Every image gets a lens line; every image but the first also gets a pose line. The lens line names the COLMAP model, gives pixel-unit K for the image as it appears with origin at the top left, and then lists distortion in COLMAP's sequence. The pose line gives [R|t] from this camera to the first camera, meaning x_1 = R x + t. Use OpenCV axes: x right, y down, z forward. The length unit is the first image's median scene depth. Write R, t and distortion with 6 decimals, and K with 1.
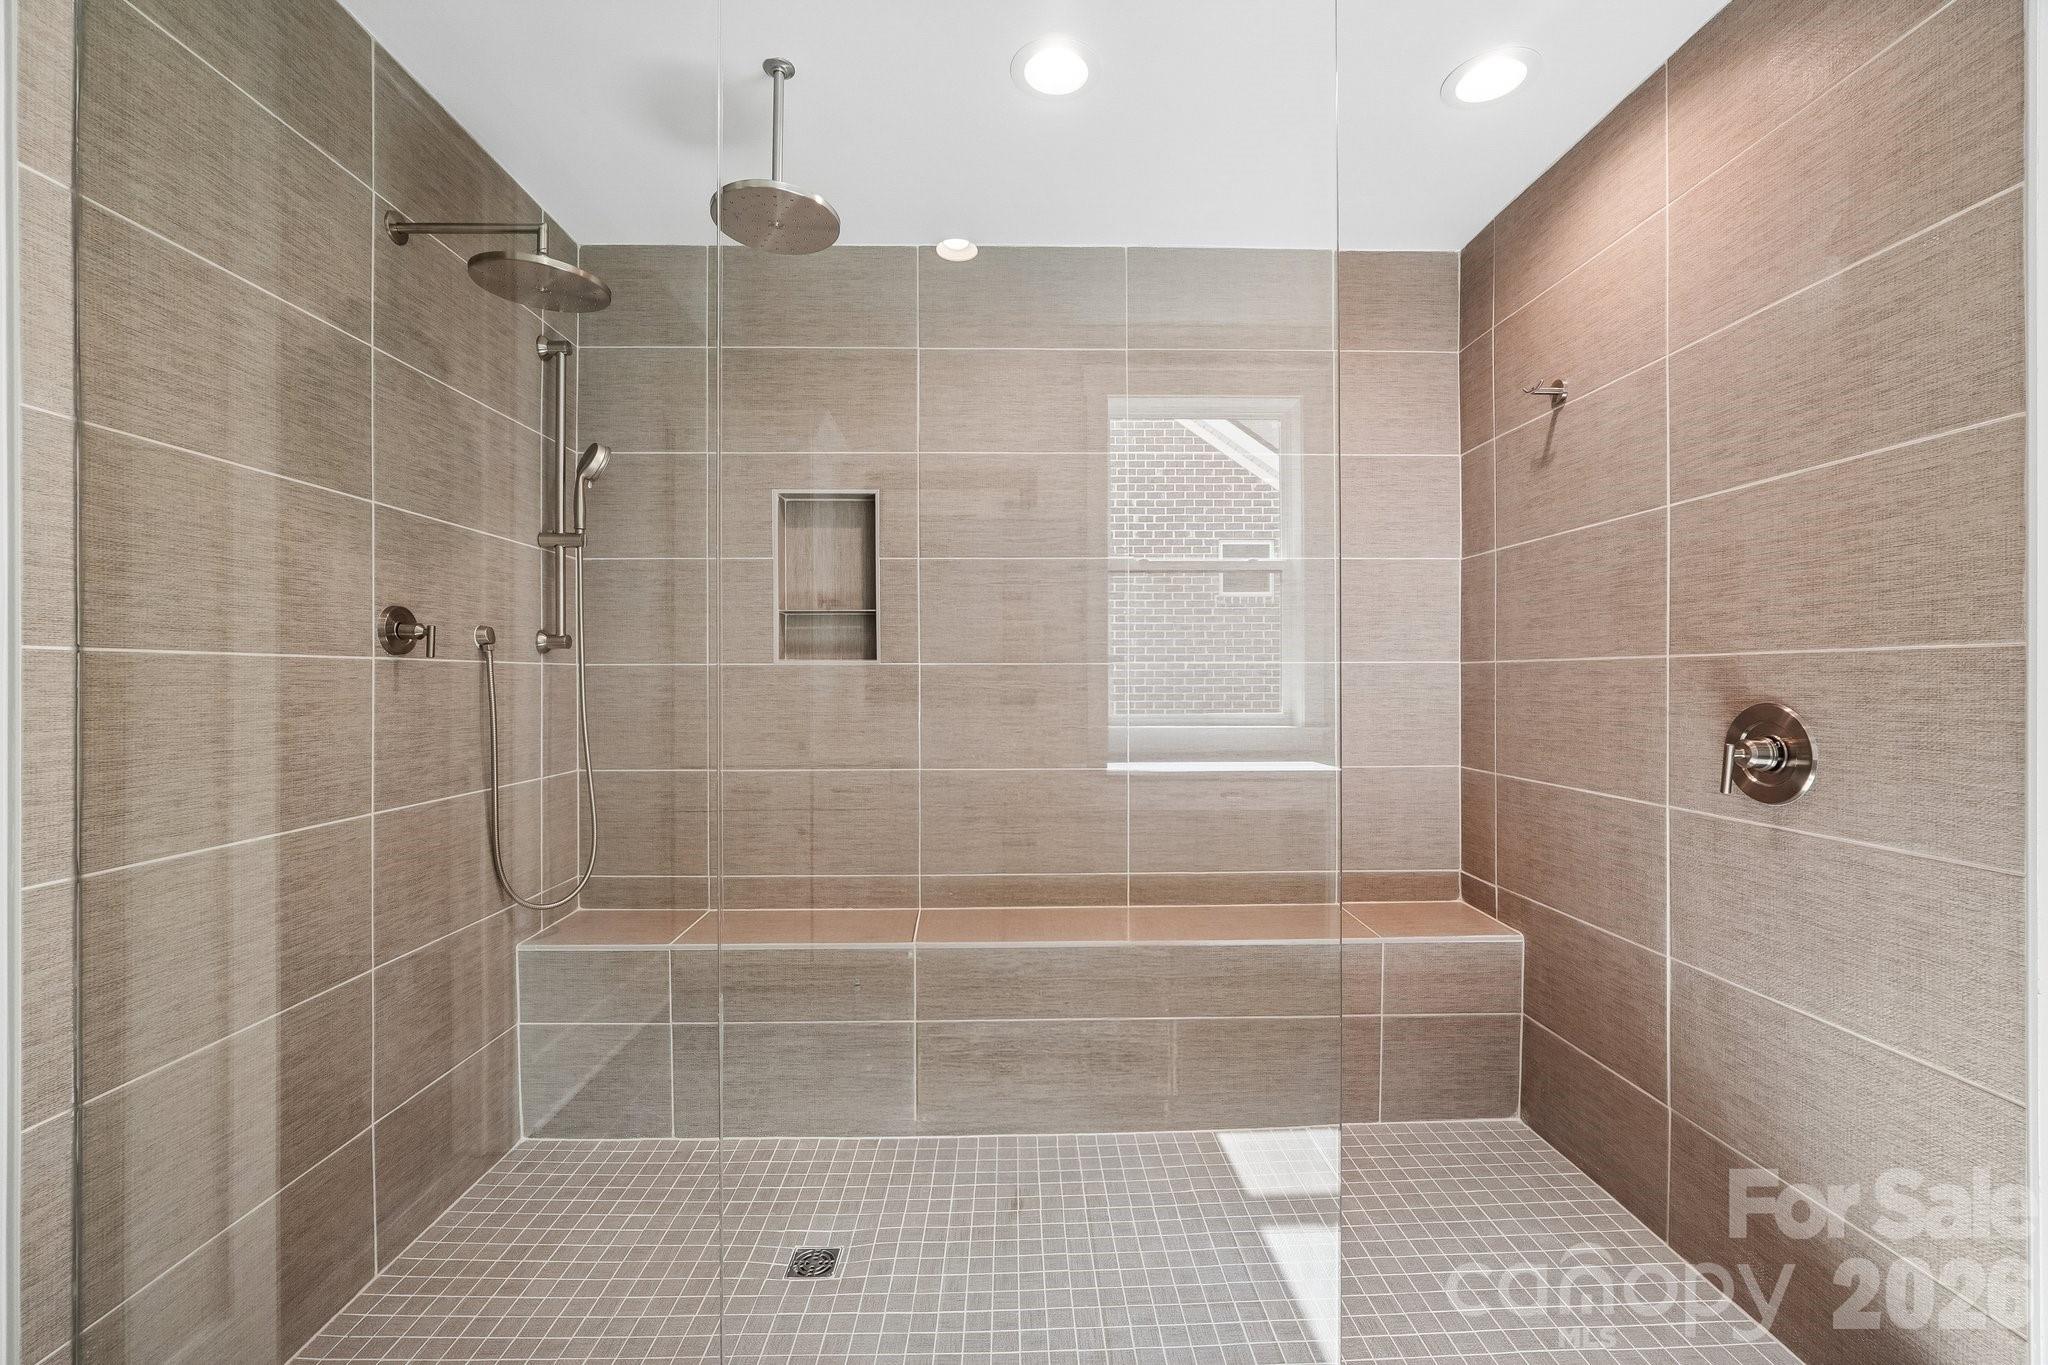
lens RADIAL K [[861.8, 0, 1017.6], [0, 861.8, 679.3], [0, 0, 1]] dist [-0.001599, 0.000967]
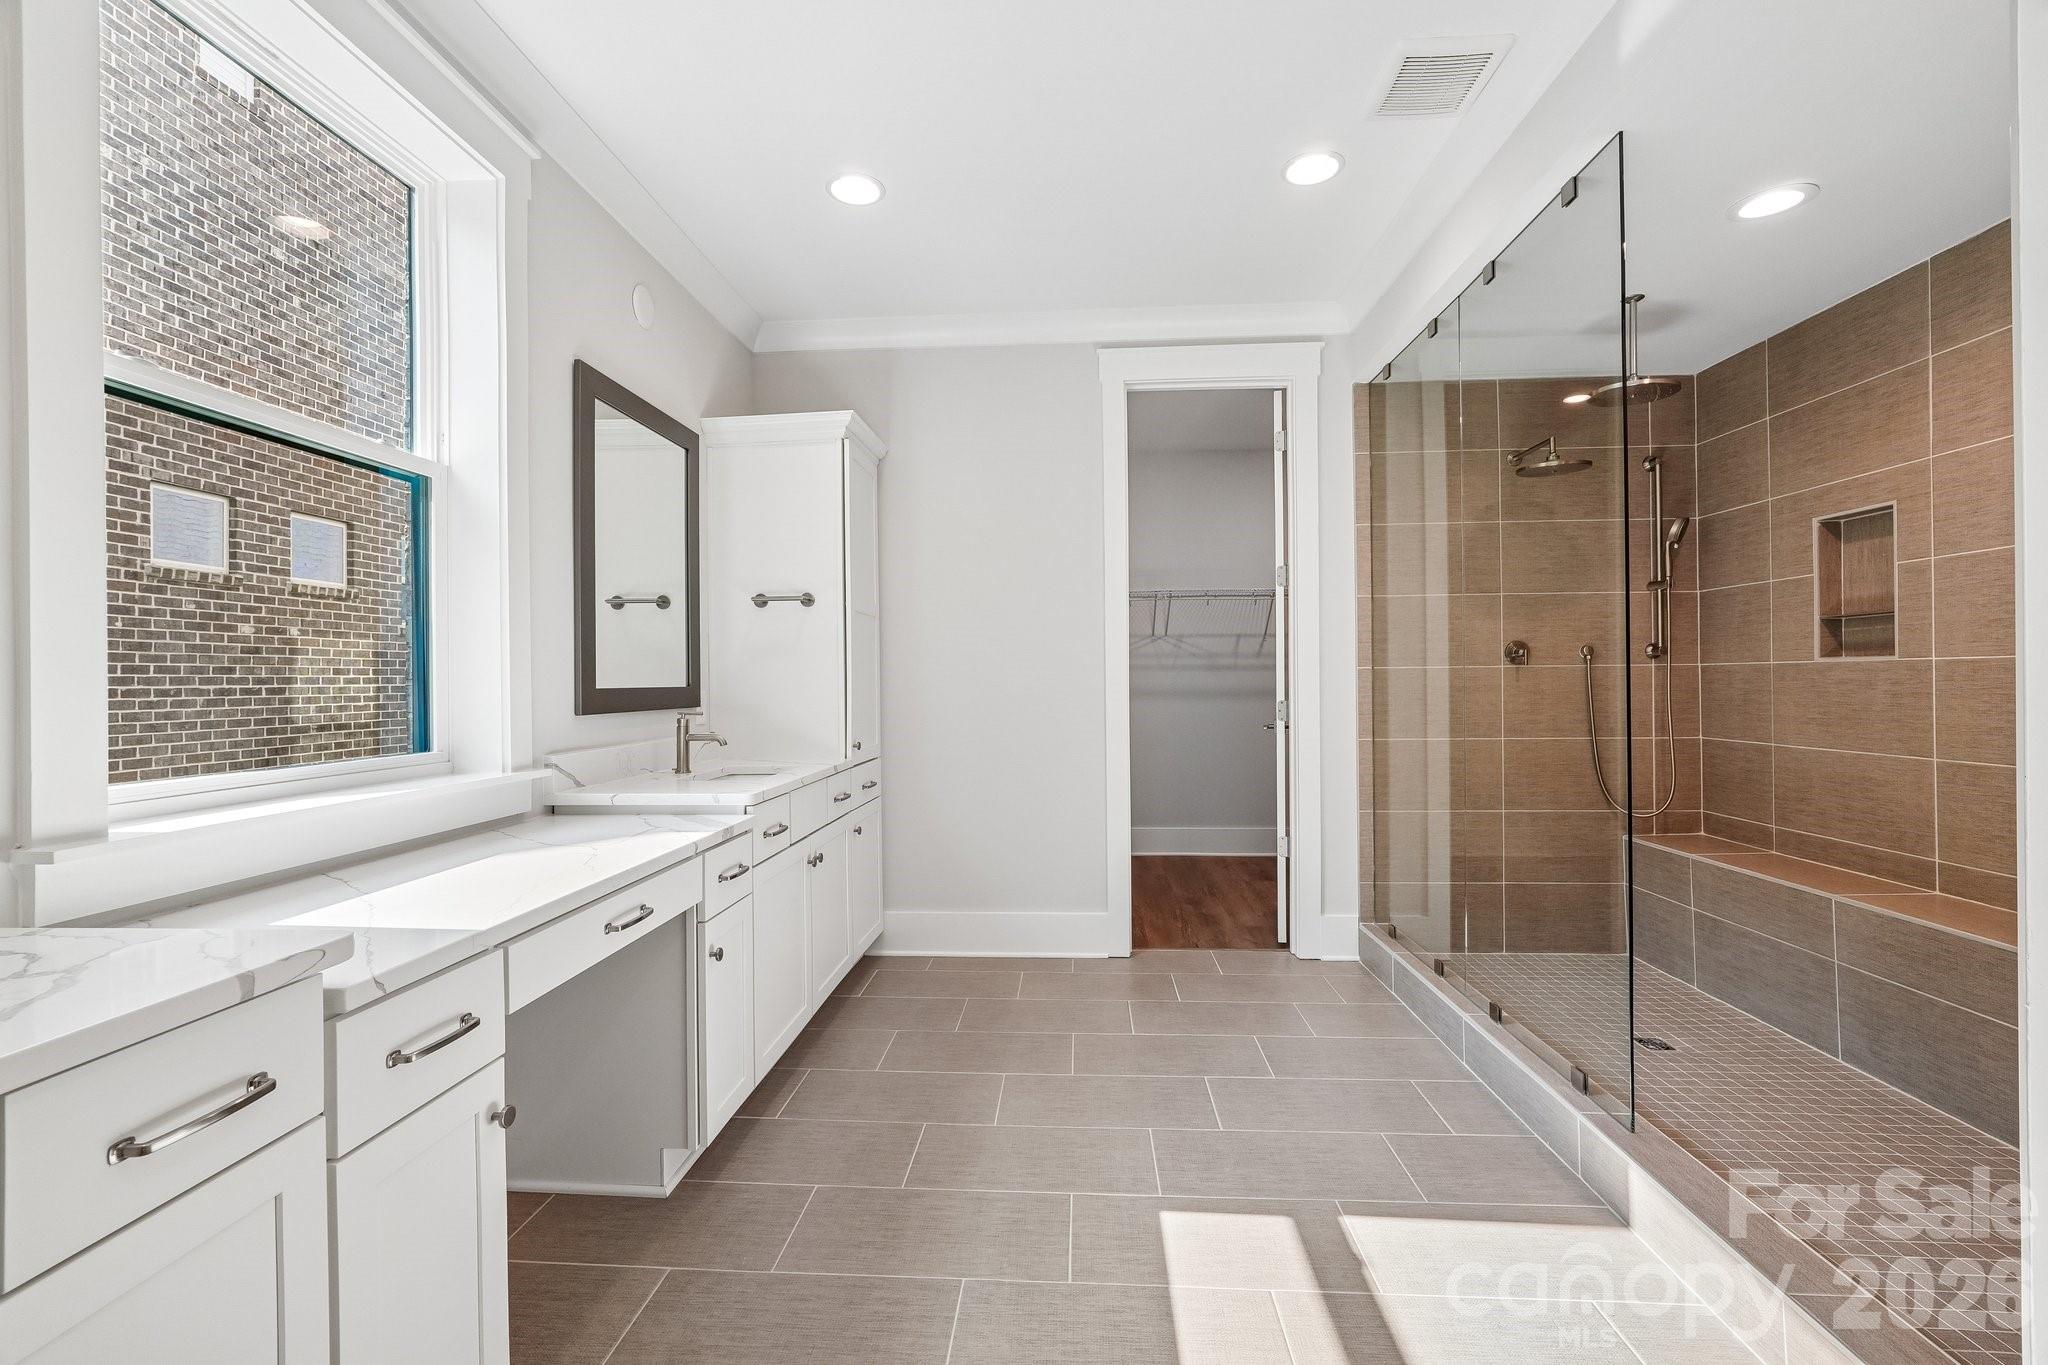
lens RADIAL K [[861.8, 0, 1018.9], [0, 861.8, 678.4], [0, 0, 1]] dist [-0.001599, 0.000967]
pose [[-0.078620, -0.000630, -0.996904, 1.113271], [0.007115, 0.999974, -0.001193, -0.000195], [0.996879, -0.007187, -0.078613, -0.026841]]
